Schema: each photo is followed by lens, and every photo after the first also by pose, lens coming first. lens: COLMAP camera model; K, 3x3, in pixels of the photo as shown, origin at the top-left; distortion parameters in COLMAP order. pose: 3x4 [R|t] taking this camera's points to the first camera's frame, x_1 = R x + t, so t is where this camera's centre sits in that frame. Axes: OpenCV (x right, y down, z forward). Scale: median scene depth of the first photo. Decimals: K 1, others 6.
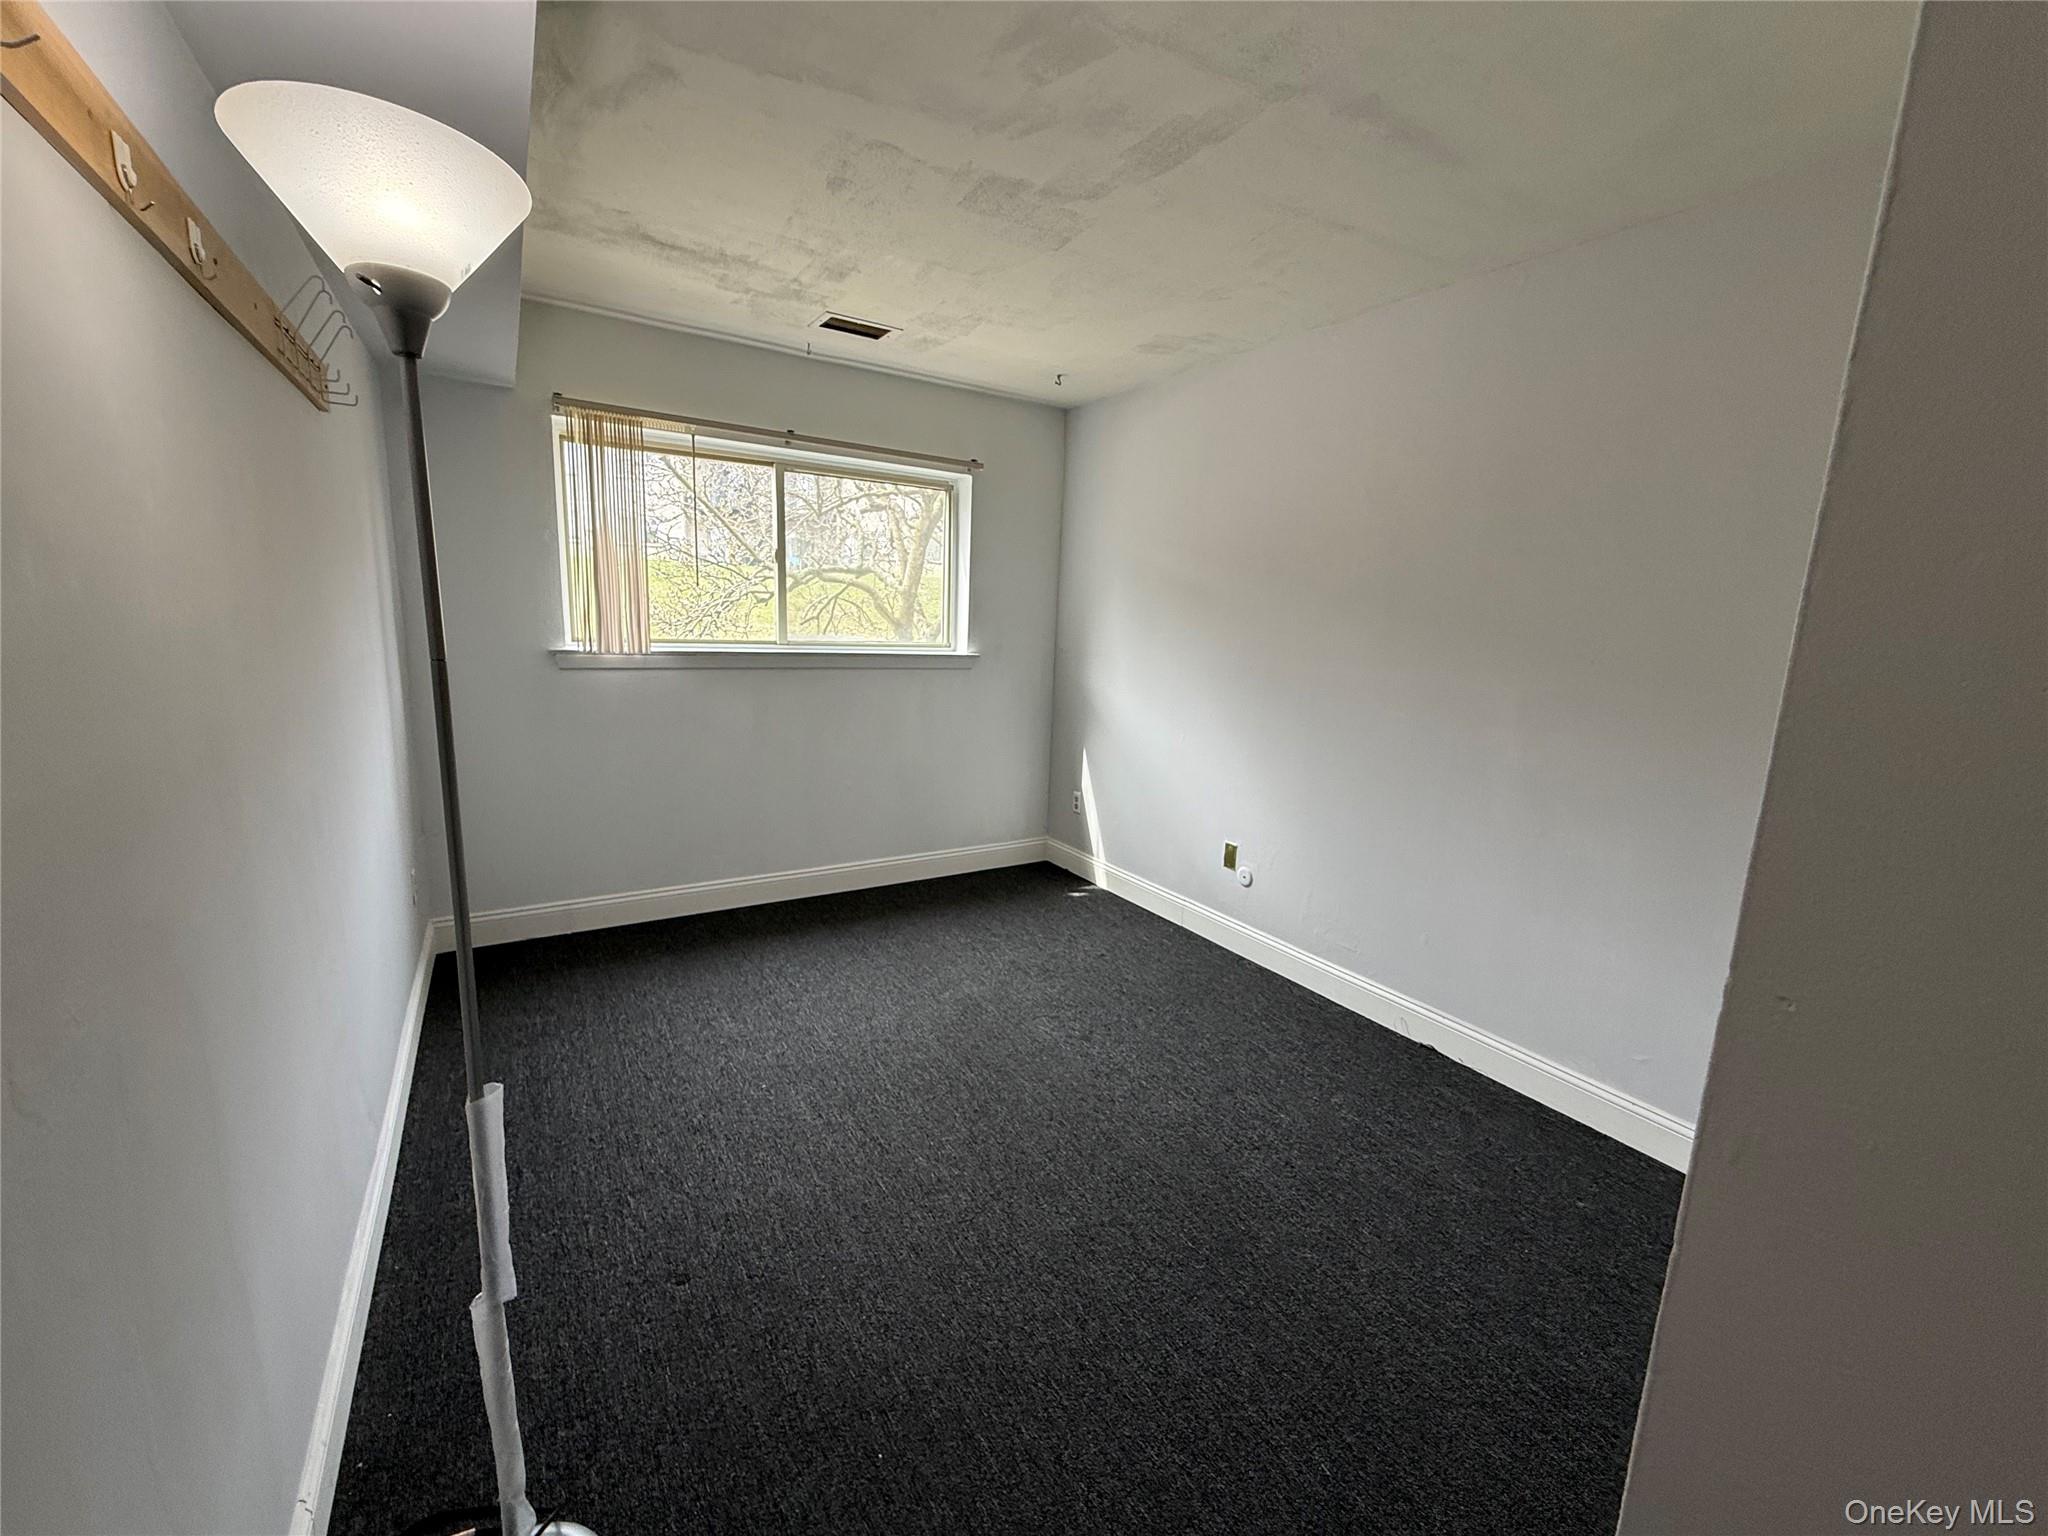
lens RADIAL K [[810.4, 0, 1022.2], [0, 810.4, 763.4], [0, 0, 1]] dist [-0.001452, 0.000296]
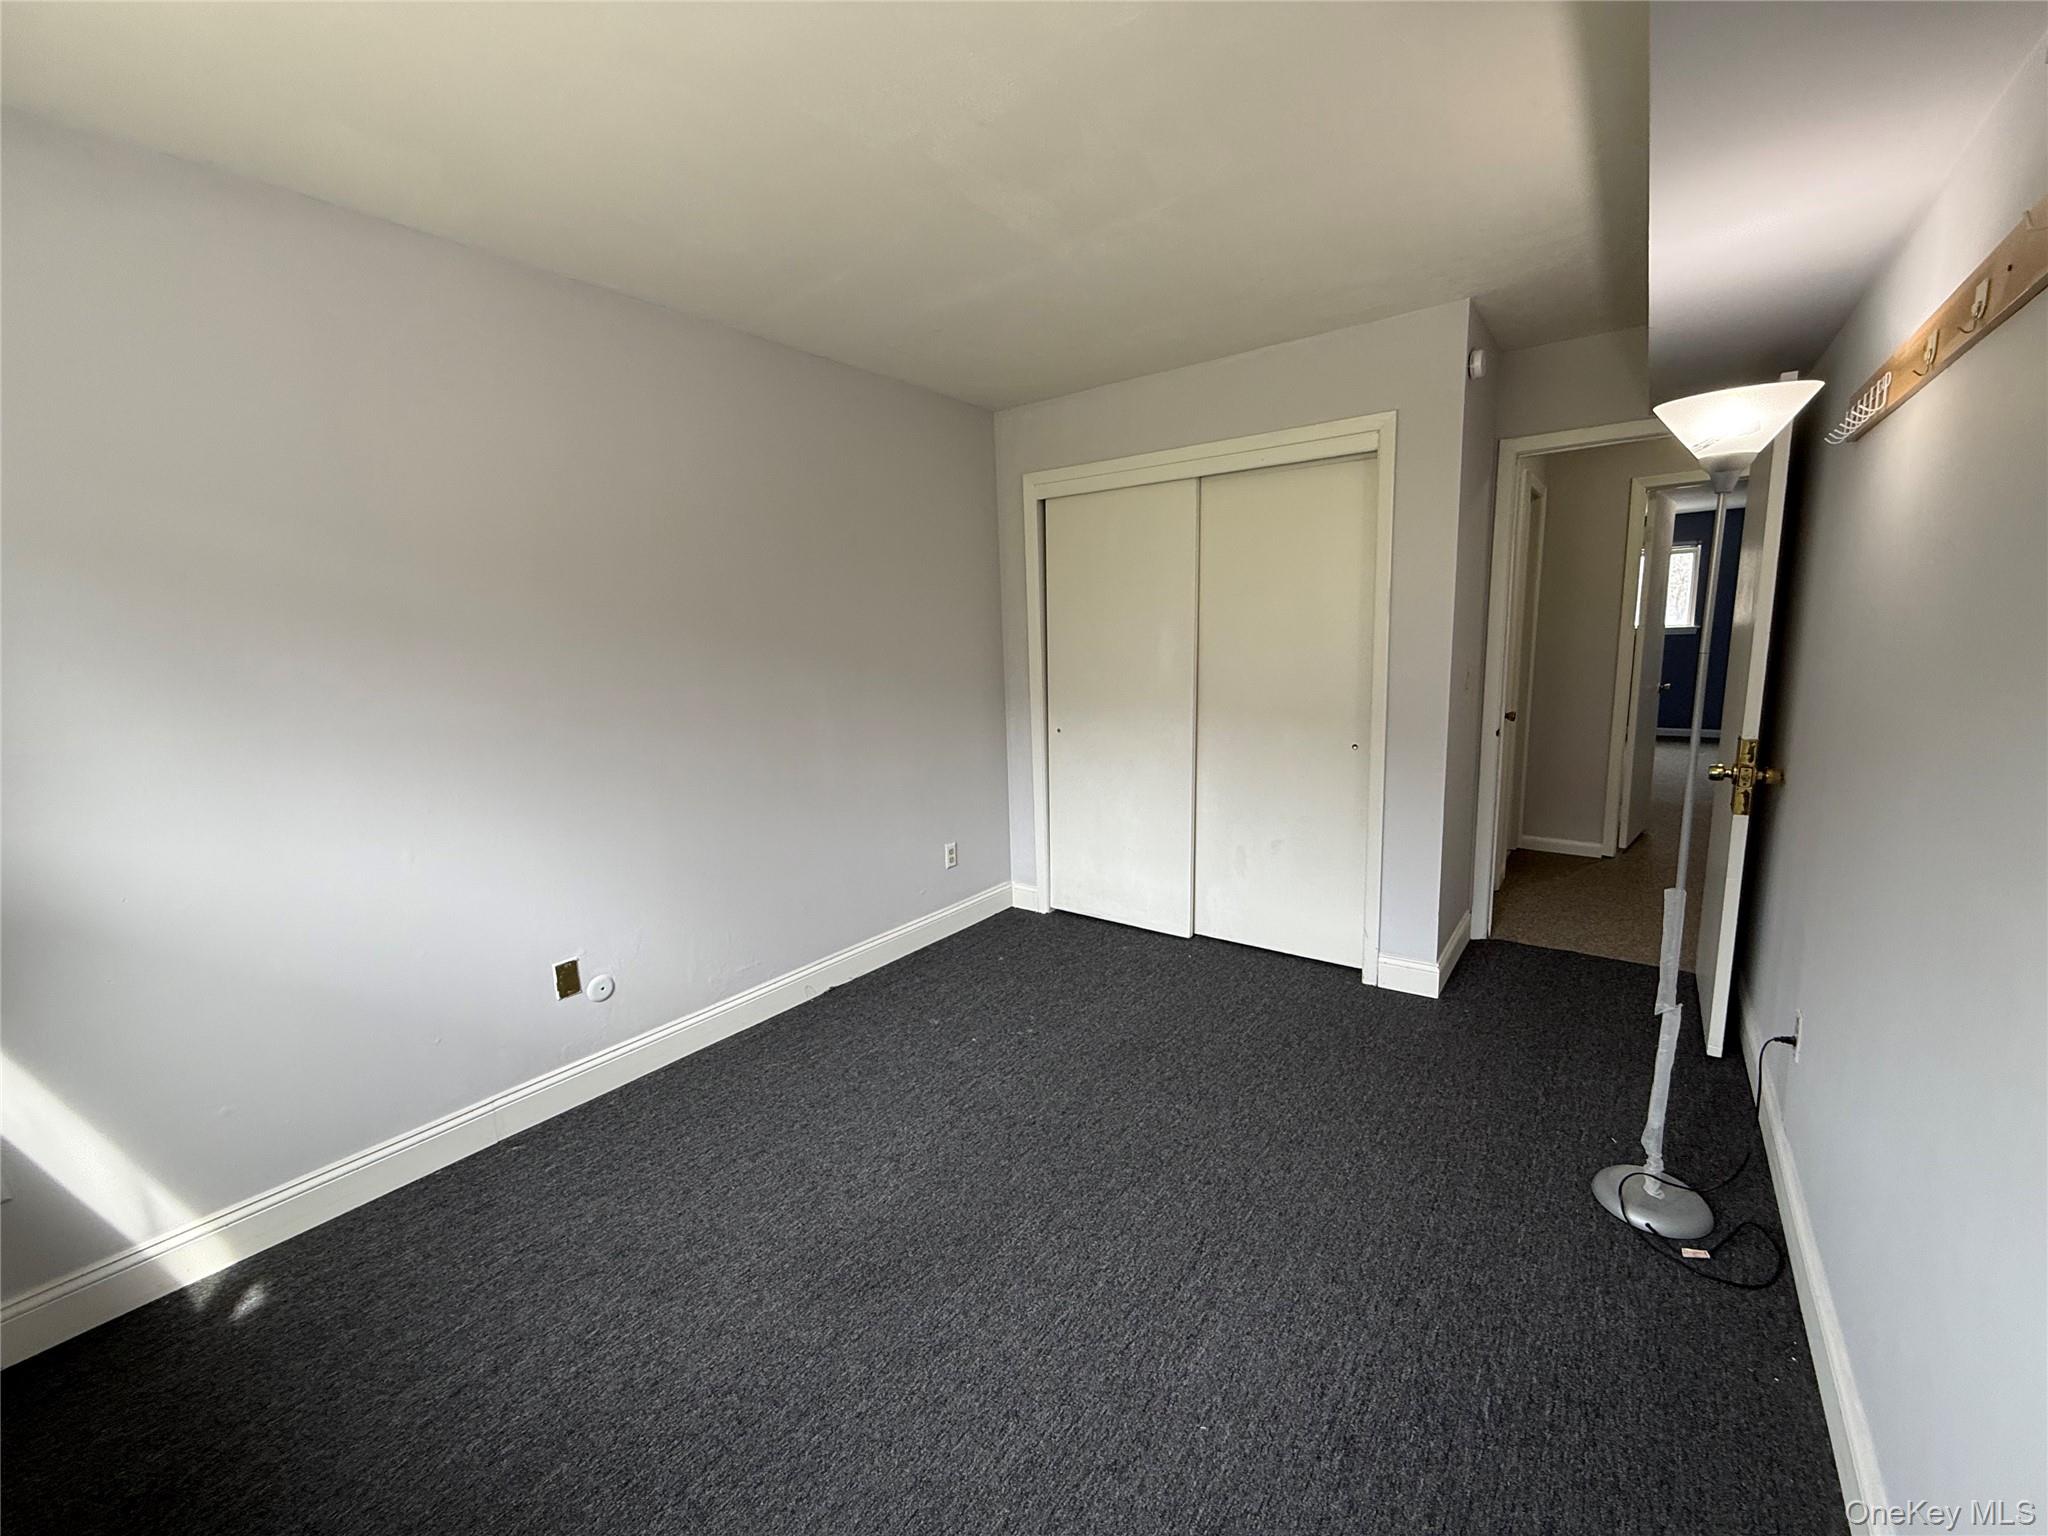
lens RADIAL K [[810.4, 0, 1021.4], [0, 810.4, 764.0], [0, 0, 1]] dist [-0.001452, 0.000296]
pose [[-0.353622, -0.175747, 0.918730, -0.542638], [0.187818, 0.948847, 0.253800, -0.183064], [-0.916338, 0.262304, -0.302525, 0.867236]]
